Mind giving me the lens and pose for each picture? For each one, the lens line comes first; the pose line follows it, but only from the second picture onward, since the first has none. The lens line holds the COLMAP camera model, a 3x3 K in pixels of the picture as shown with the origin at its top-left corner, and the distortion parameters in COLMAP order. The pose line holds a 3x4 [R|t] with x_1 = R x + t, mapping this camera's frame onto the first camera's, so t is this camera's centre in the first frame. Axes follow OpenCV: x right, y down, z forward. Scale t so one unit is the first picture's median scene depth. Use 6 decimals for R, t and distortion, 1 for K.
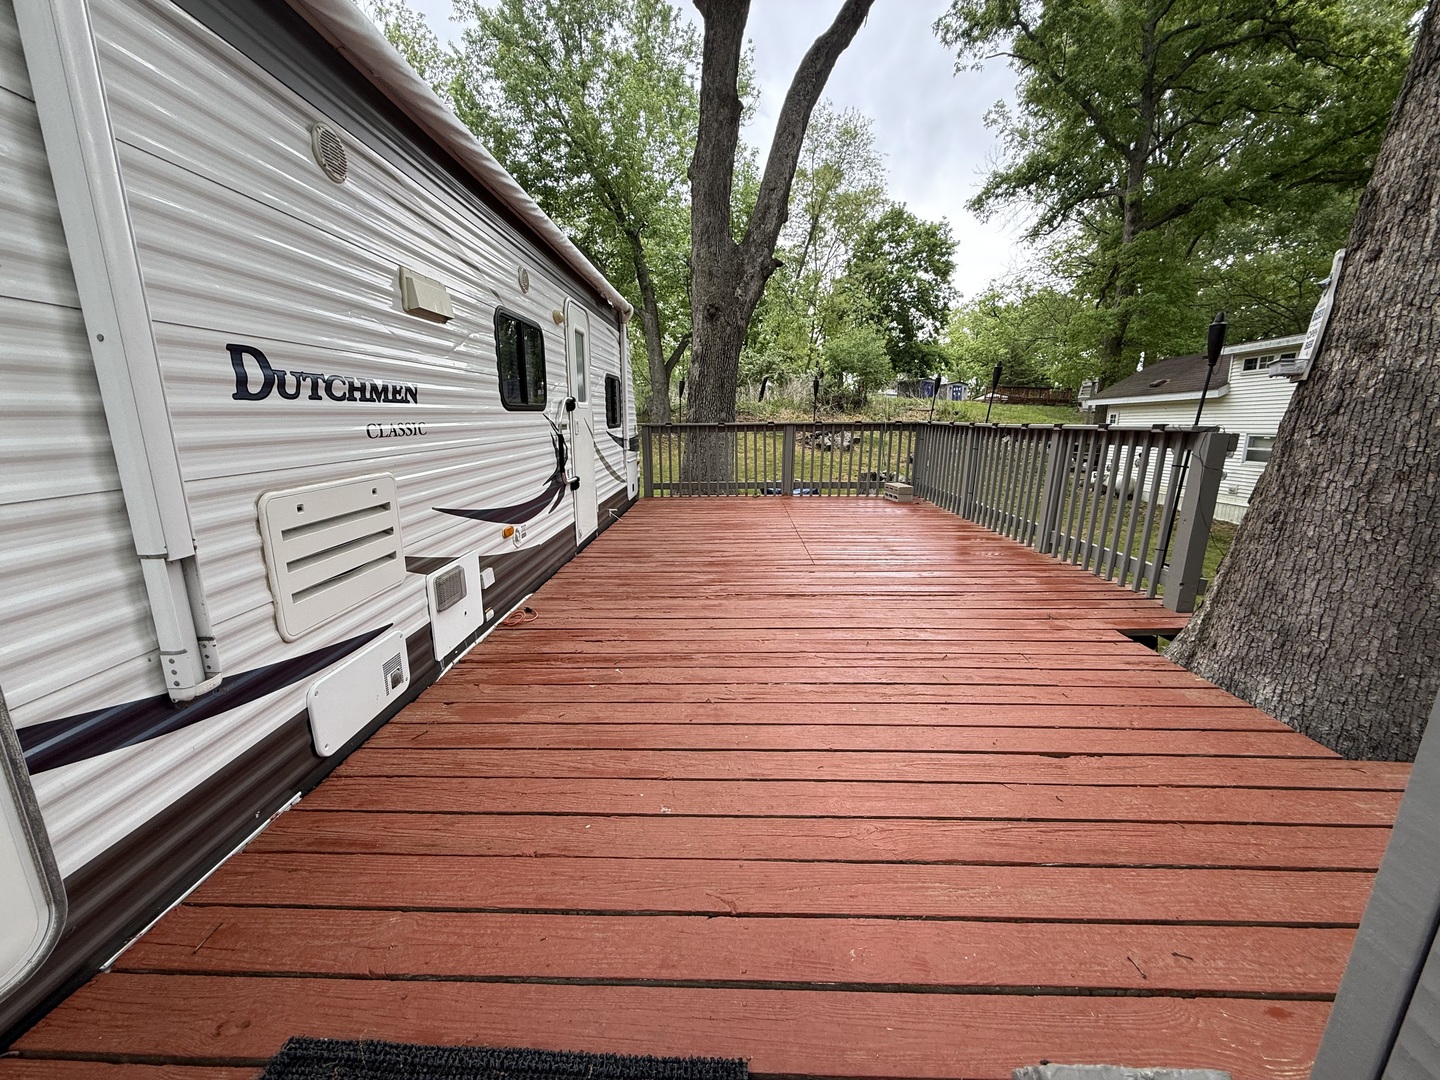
lens RADIAL K [[570.7, 0, 716.3], [0, 570.7, 541.9], [0, 0, 1]] dist [-0.000724, -0.000435]
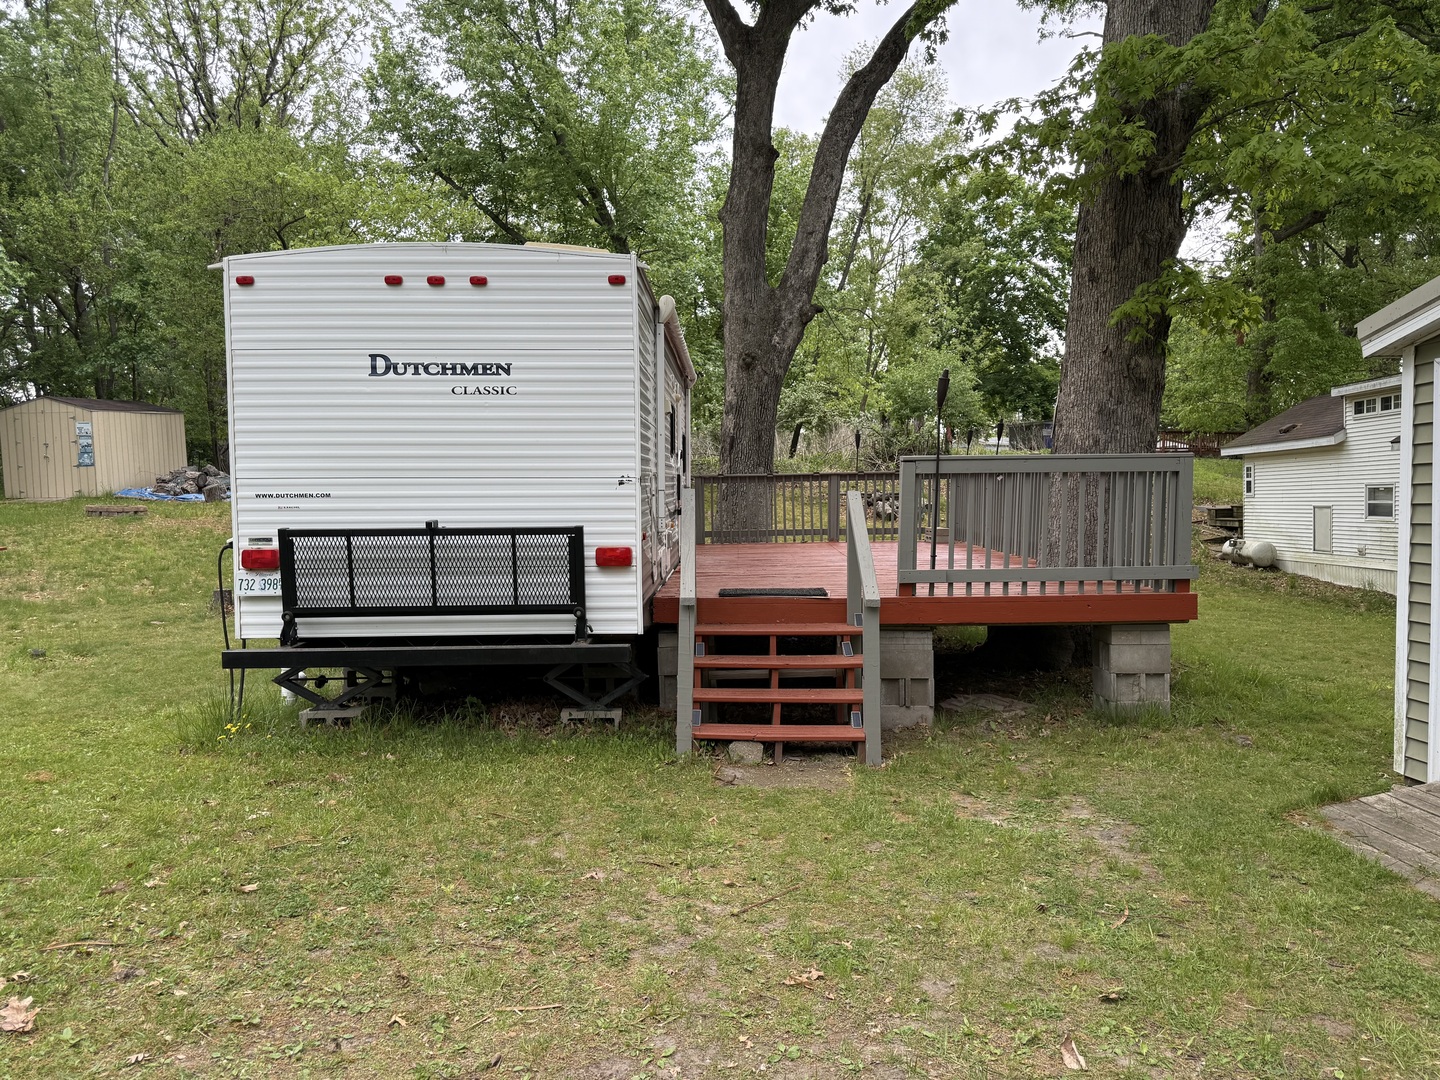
lens RADIAL K [[1050.5, 0, 717.1], [0, 1050.5, 553.5], [0, 0, 1]] dist [0.128188, -0.195231]
pose [[0.999906, -0.008912, 0.010398, -0.226938], [0.010393, 0.988273, -0.152345, 0.482759], [-0.008919, 0.152438, 0.988273, -1.870780]]
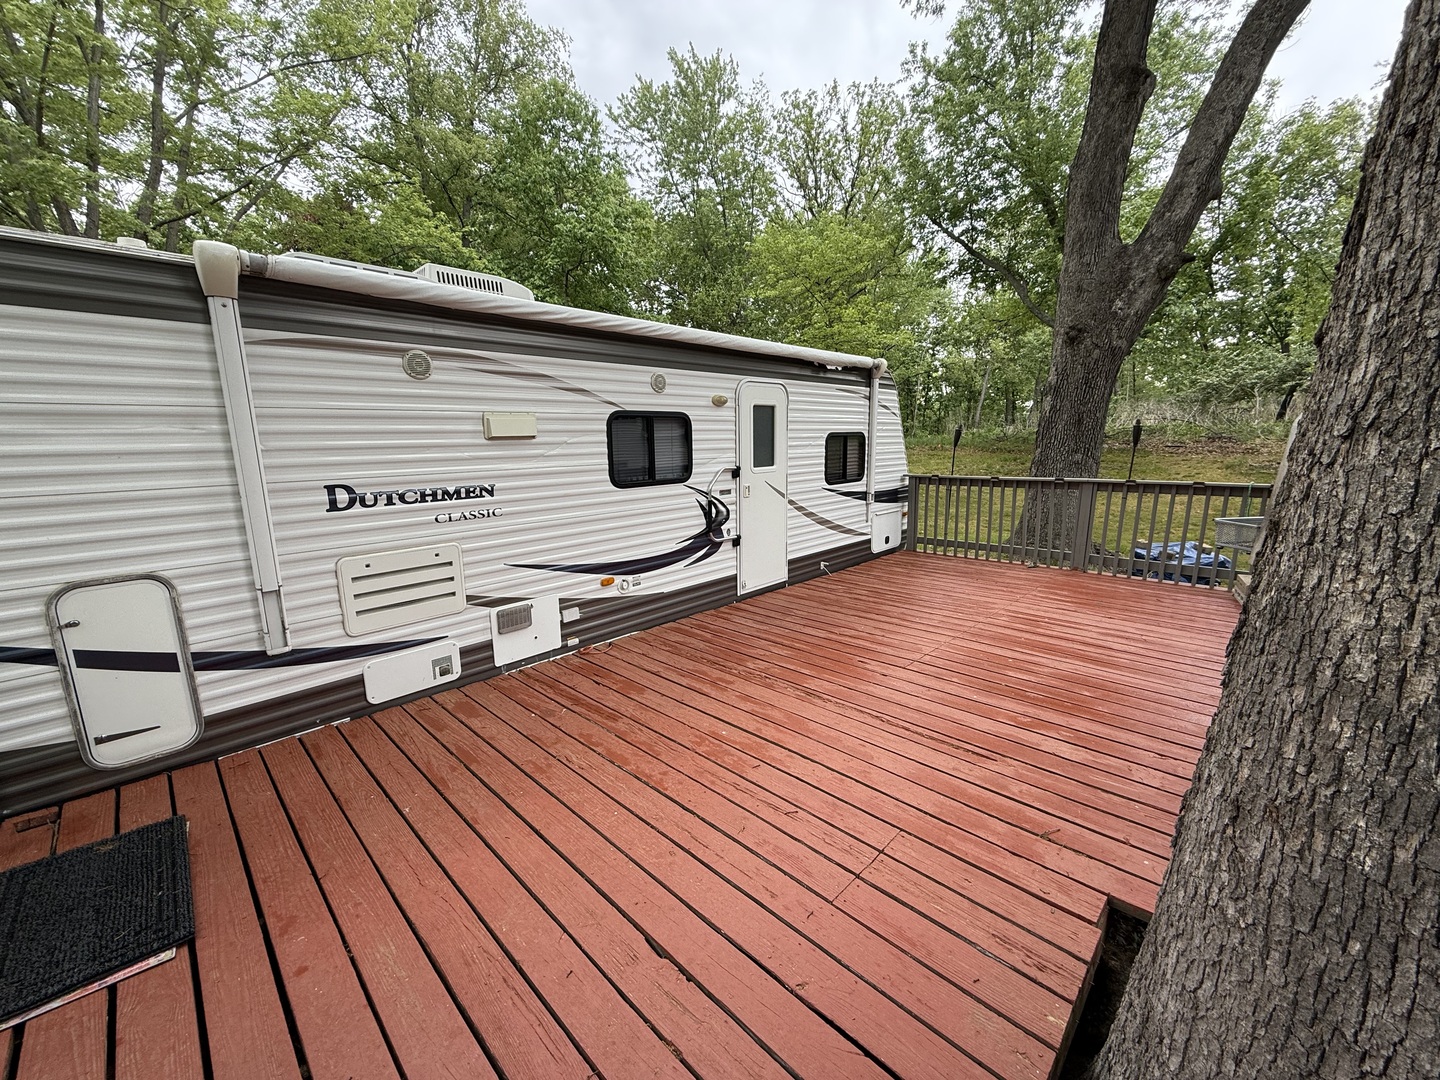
lens RADIAL K [[570.7, 0, 716.3], [0, 570.7, 541.9], [0, 0, 1]] dist [-0.000724, -0.000435]
pose [[0.734347, 0.112811, -0.669335, 0.583407], [-0.134558, 0.990717, 0.019350, -0.142928], [0.665304, 0.075854, 0.742709, 0.167516]]
